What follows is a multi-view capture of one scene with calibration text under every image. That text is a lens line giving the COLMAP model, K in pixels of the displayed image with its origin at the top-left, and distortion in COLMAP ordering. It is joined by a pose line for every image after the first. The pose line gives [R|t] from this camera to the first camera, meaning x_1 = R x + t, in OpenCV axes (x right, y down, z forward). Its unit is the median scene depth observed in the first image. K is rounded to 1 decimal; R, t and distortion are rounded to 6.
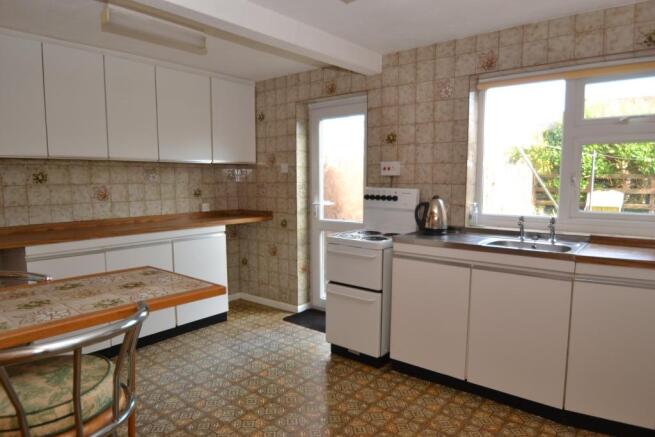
lens RADIAL K [[430.1, 0, 329.4], [0, 430.1, 219.7], [0, 0, 1]] dist [-0.019568, -0.007344]
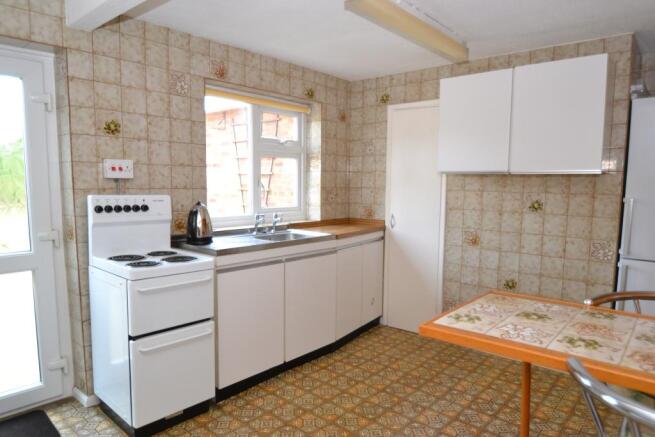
lens RADIAL K [[430.1, 0, 329.7], [0, 430.1, 221.2], [0, 0, 1]] dist [-0.019568, -0.007344]
pose [[0.032901, -0.090142, 0.995385, -0.631525], [0.084384, 0.992619, 0.087102, -0.067504], [-0.995890, 0.081129, 0.040265, 0.659288]]
